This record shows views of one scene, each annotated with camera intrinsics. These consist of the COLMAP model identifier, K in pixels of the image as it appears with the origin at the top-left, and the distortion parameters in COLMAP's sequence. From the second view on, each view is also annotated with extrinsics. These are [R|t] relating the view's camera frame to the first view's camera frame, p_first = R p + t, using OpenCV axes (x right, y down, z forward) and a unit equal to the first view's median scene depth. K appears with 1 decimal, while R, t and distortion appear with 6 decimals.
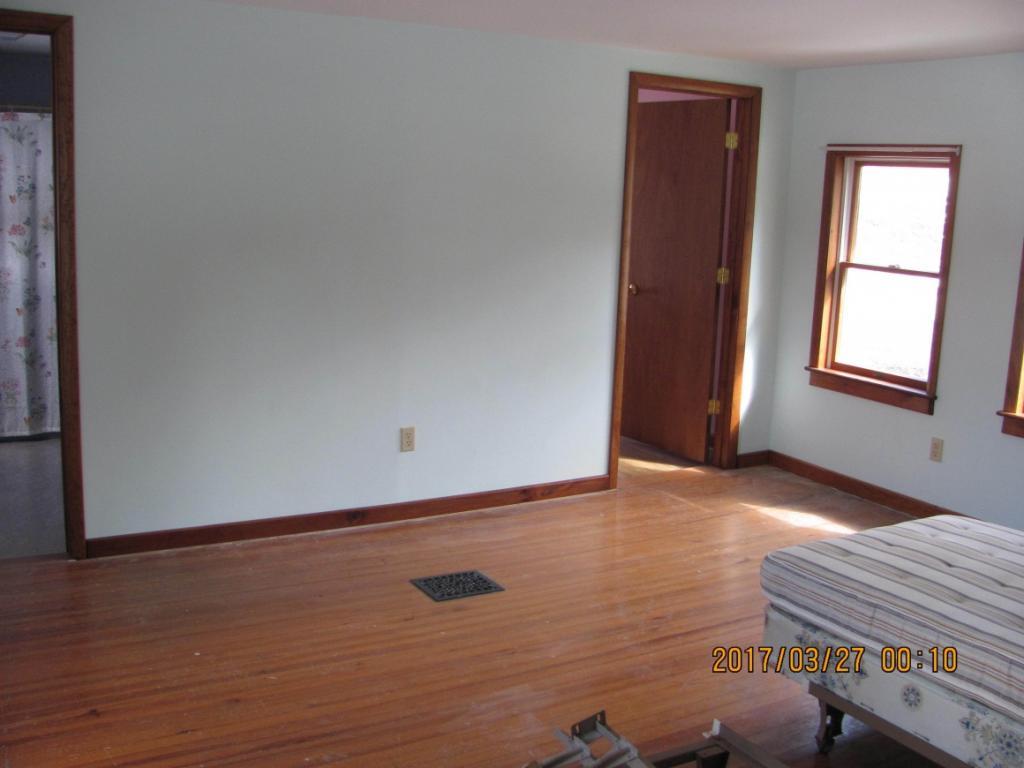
lens RADIAL K [[1067.8, 0, 505.4], [0, 1067.8, 379.0], [0, 0, 1]] dist [-0.212479, 0.265480]
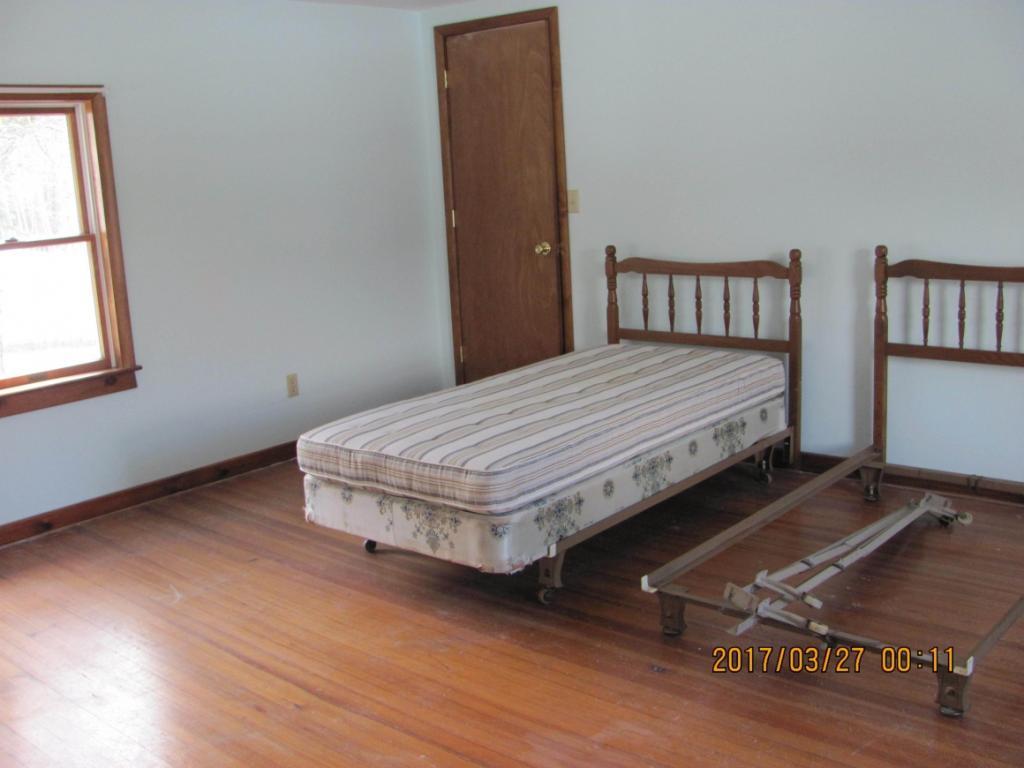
lens RADIAL K [[1067.8, 0, 505.4], [0, 1067.8, 379.0], [0, 0, 1]] dist [-0.212479, 0.265480]
pose [[-0.317790, -0.200640, 0.926689, -0.904795], [0.226010, 0.933153, 0.279546, -0.263086], [-0.920831, 0.298278, -0.251200, 1.615284]]
